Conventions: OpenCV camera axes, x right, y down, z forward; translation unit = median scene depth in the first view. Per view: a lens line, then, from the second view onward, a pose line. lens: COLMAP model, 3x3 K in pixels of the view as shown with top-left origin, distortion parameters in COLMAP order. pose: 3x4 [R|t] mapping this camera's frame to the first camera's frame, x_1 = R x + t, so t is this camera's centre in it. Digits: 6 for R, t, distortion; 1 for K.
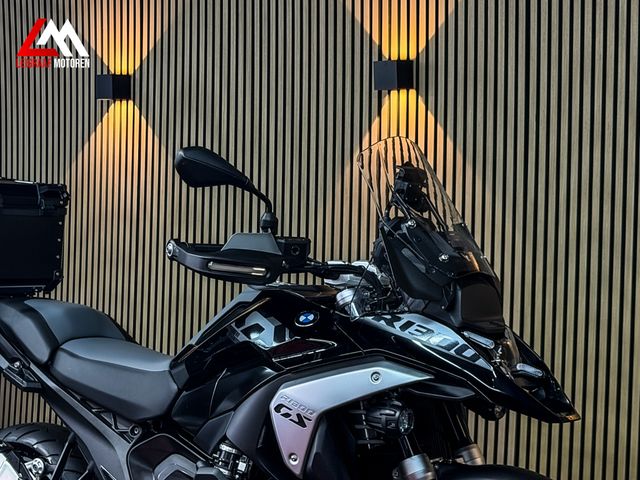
lens RADIAL K [[1411.7, 0, 318.2], [0, 1411.7, 262.2], [0, 0, 1]] dist [0.140715, 0.000000]
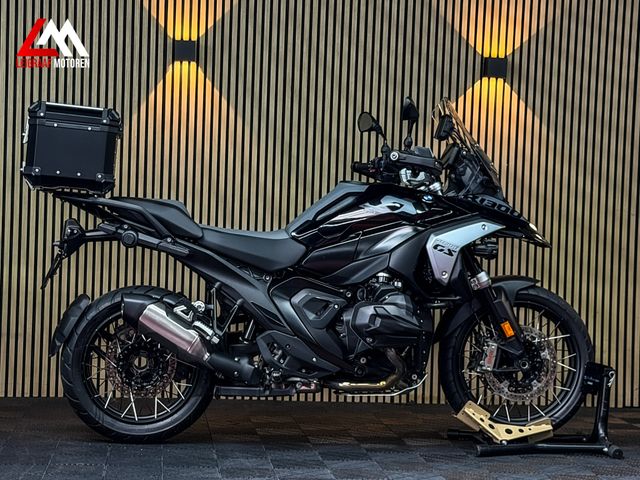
lens RADIAL K [[1411.7, 0, 316.5], [0, 1411.7, 251.3], [0, 0, 1]] dist [0.140715, 0.000000]
pose [[0.701642, -0.019277, 0.712268, -1.182046], [0.014814, 0.999813, 0.012466, 0.071307], [-0.712375, 0.001805, 0.701796, -0.118925]]
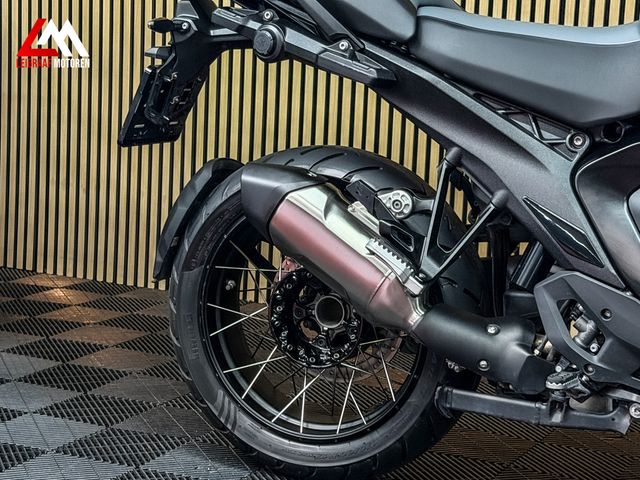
lens RADIAL K [[1411.7, 0, 317.8], [0, 1411.7, 240.9], [0, 0, 1]] dist [0.140715, 0.000000]
pose [[0.973042, -0.029495, 0.228735, -0.385804], [0.001363, 0.992507, 0.122184, 0.085245], [-0.230625, -0.118578, 0.965791, 0.407438]]
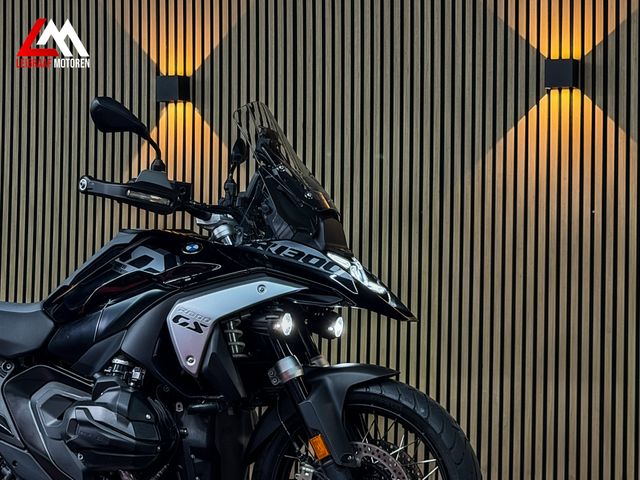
lens RADIAL K [[1411.7, 0, 333.5], [0, 1411.7, 249.6], [0, 0, 1]] dist [0.140715, 0.000000]
pose [[0.956349, 0.006320, 0.292157, -0.210755], [0.017214, 0.996812, -0.077912, 0.118341], [-0.291718, 0.079541, 0.953191, -0.149054]]
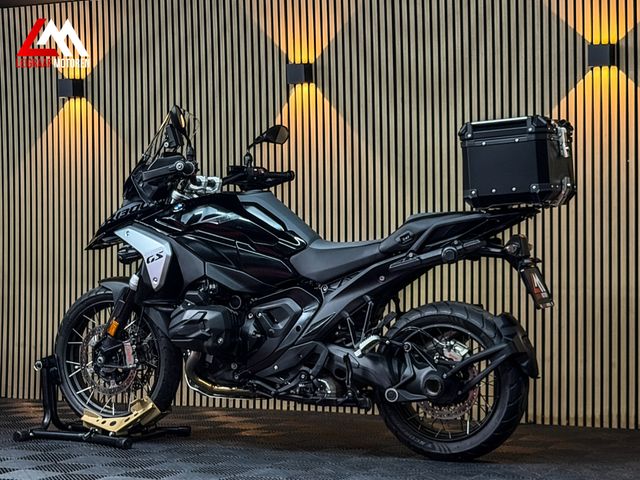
lens RADIAL K [[1452.7, 0, 313.8], [0, 1452.7, 251.0], [0, 0, 1]] dist [0.146639, 0.000000]
pose [[0.975832, -0.034594, 0.215766, -0.358393], [0.042124, 0.998650, -0.030397, 0.131892], [-0.214424, 0.038751, 0.975972, -0.629365]]
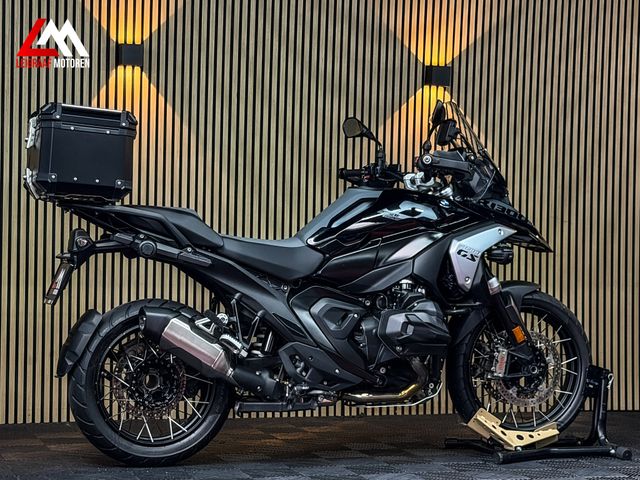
lens RADIAL K [[1411.7, 0, 316.2], [0, 1411.7, 242.1], [0, 0, 1]] dist [0.140715, 0.000000]
pose [[0.543187, -0.014156, 0.839493, -1.347187], [0.031566, 0.999495, -0.003570, 0.077137], [-0.839018, 0.028438, 0.543359, 0.165708]]
